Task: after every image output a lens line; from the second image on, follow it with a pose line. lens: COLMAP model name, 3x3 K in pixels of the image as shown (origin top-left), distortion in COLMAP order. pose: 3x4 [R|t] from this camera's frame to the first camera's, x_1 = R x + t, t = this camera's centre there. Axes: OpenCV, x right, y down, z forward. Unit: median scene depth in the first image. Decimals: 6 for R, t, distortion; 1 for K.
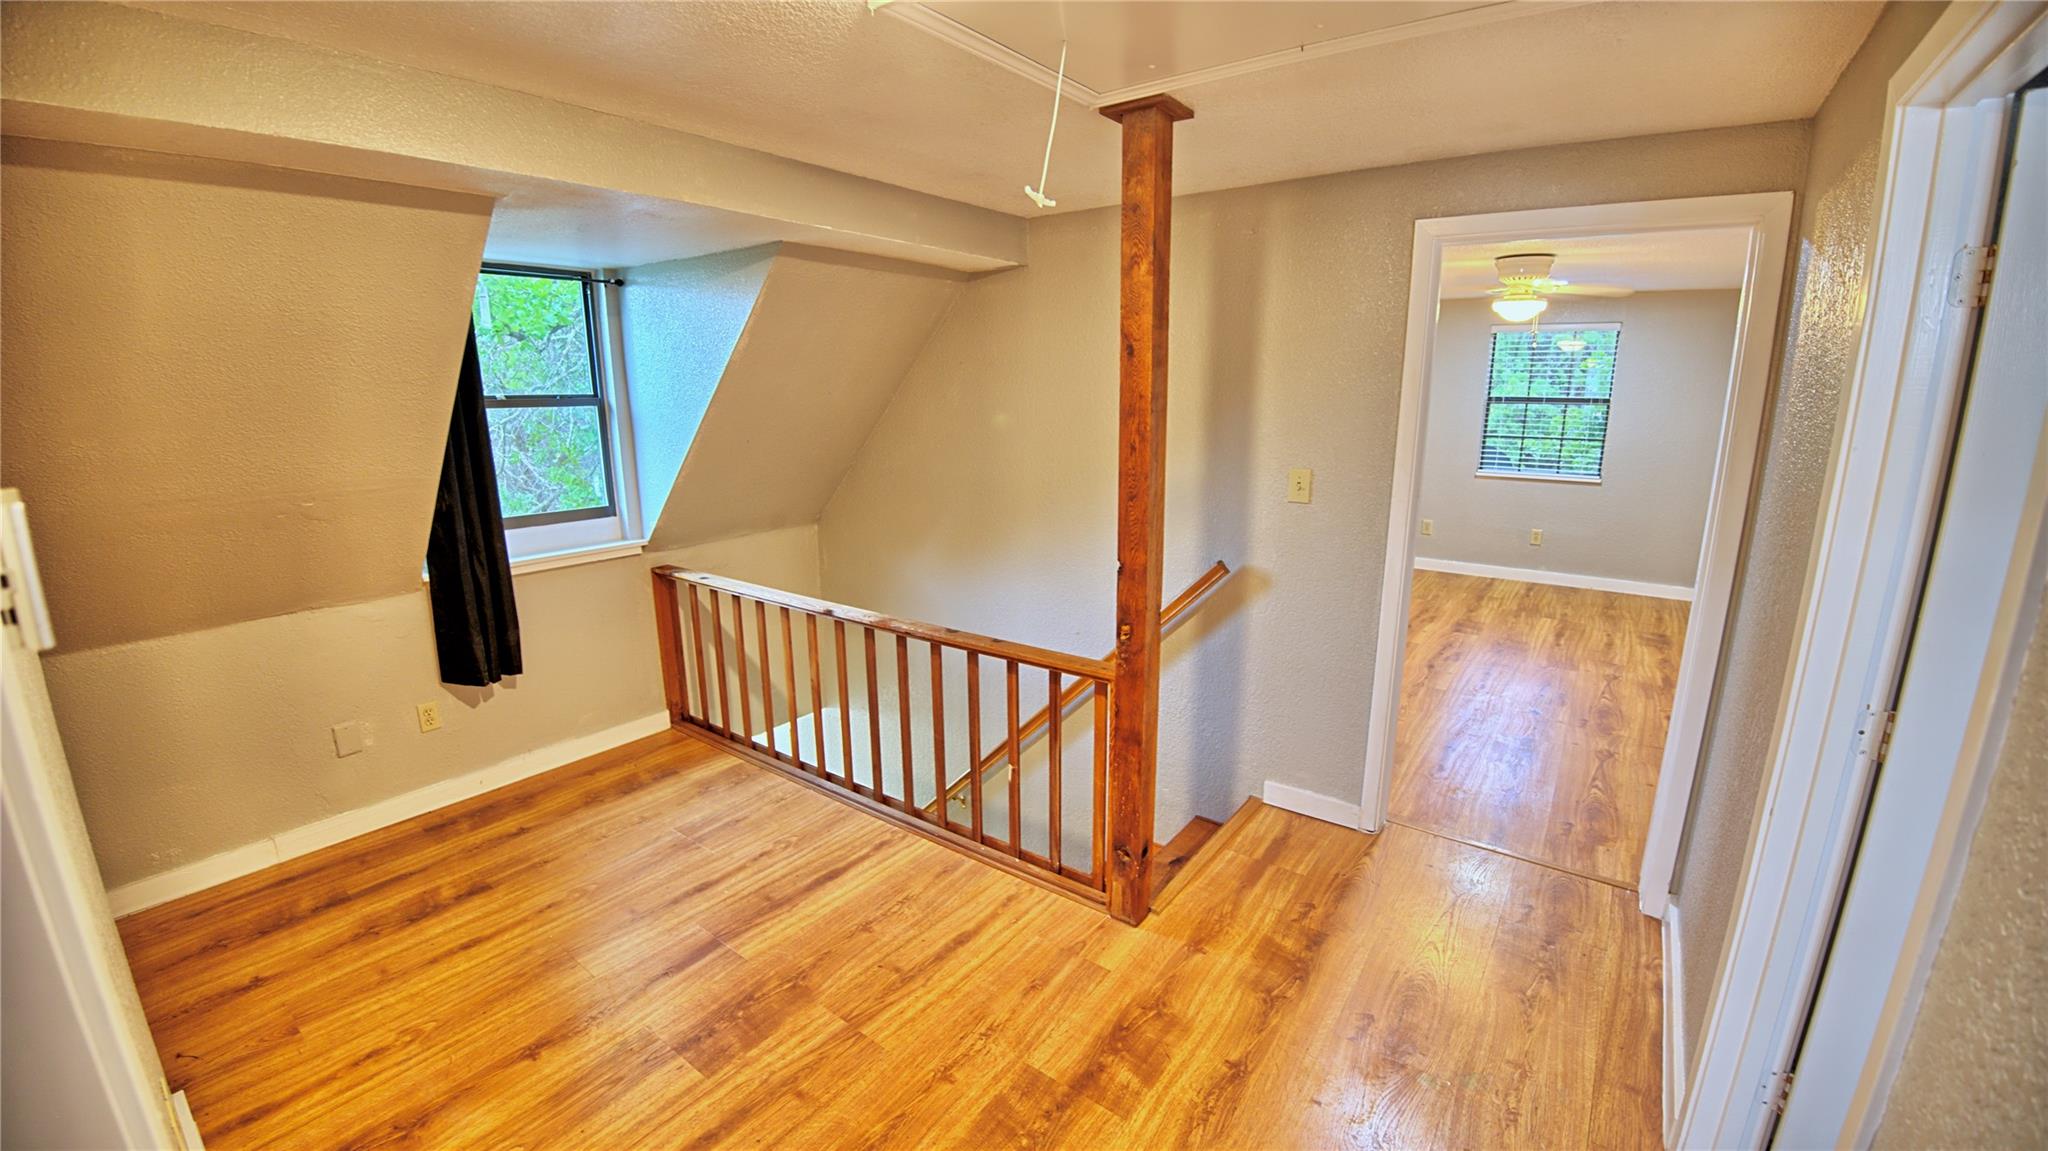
lens RADIAL K [[835.3, 0, 1024.9], [0, 835.3, 571.3], [0, 0, 1]] dist [0.001419, 0.000094]
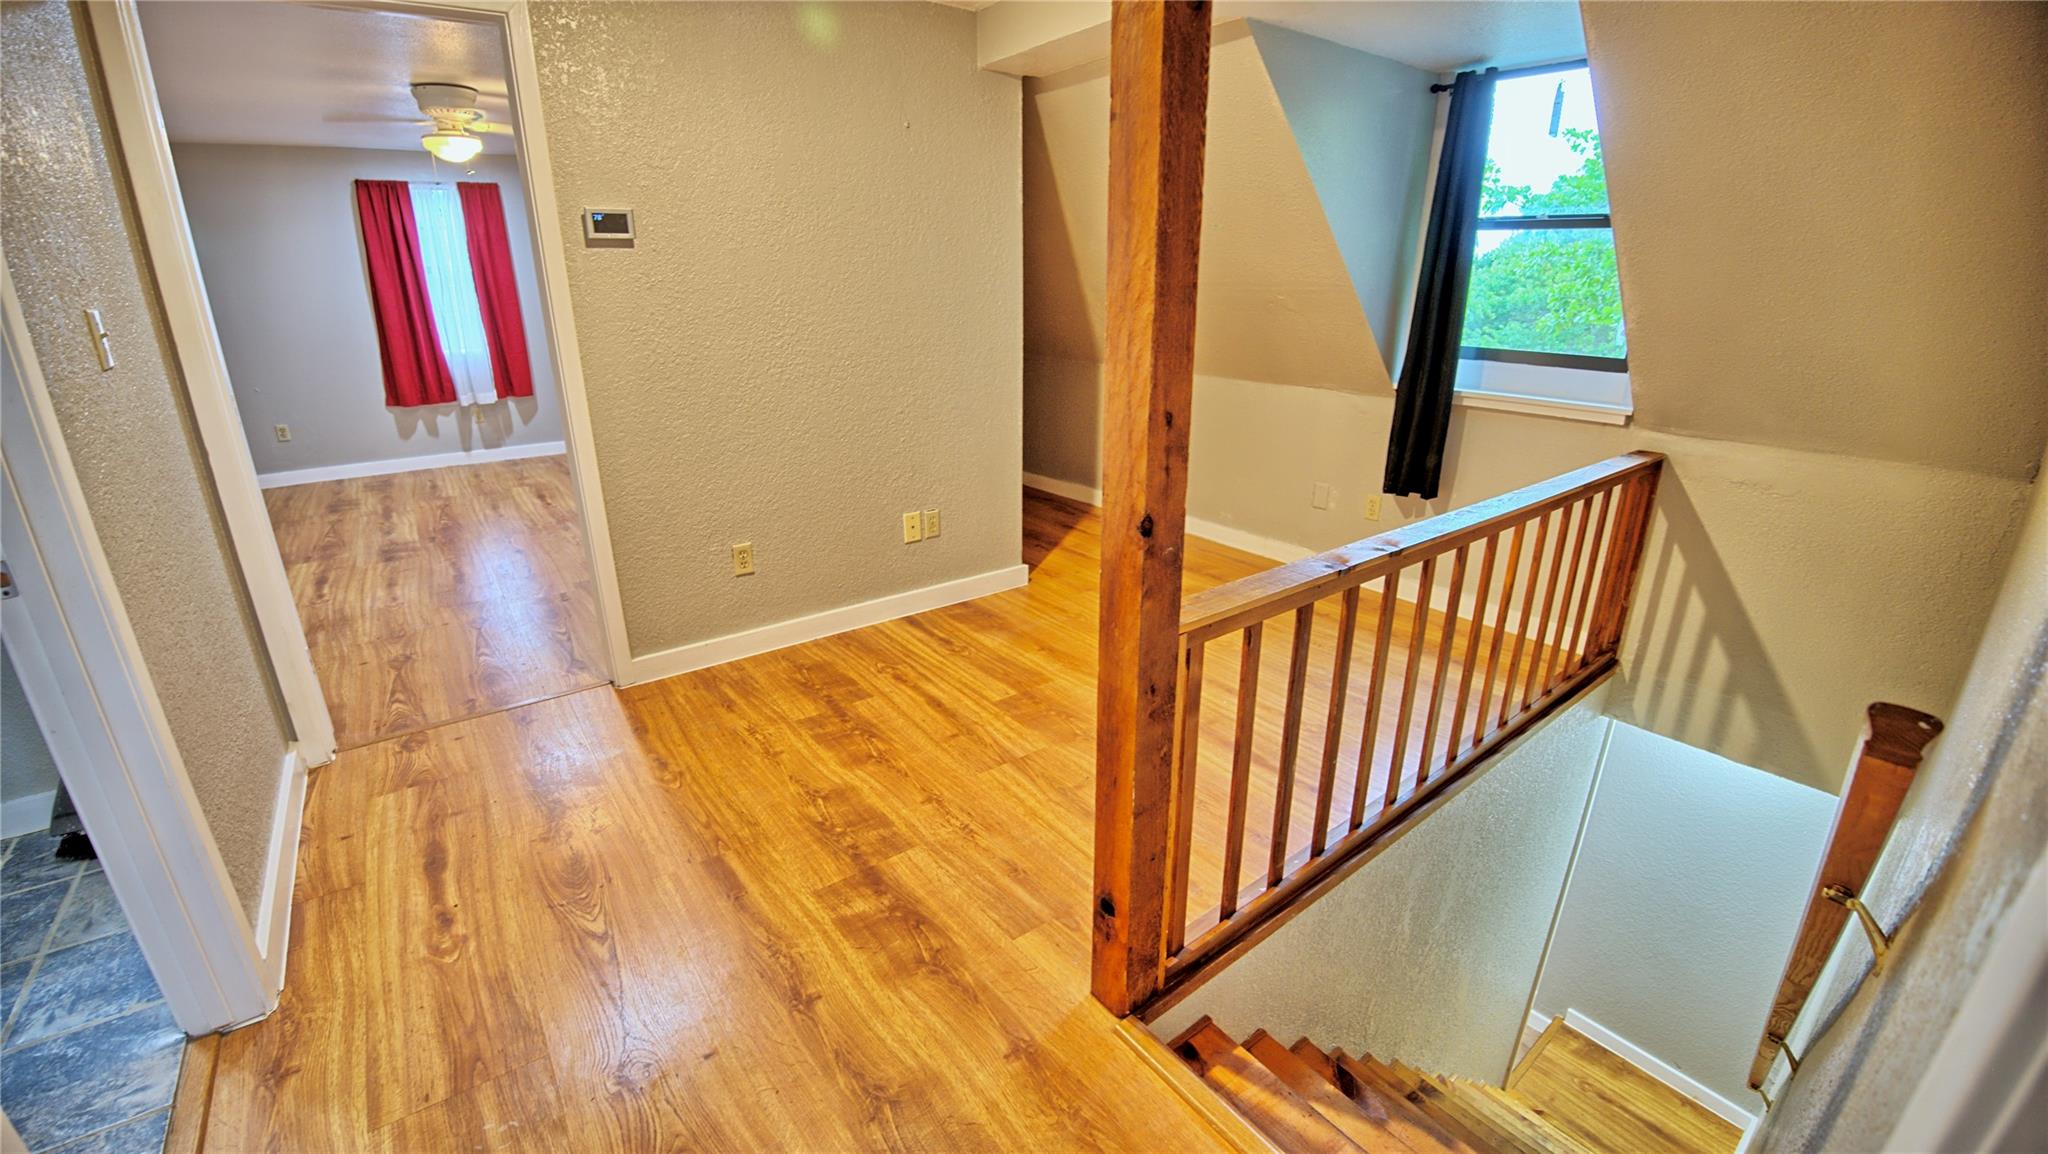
lens RADIAL K [[836.9, 0, 1023.8], [0, 836.9, 567.9], [0, 0, 1]] dist [-0.004222, -0.000295]
pose [[-0.278363, 0.304986, -0.910768, 0.764230], [-0.214456, 0.904571, 0.368456, -0.120050], [0.936228, 0.297884, -0.186393, 1.167349]]
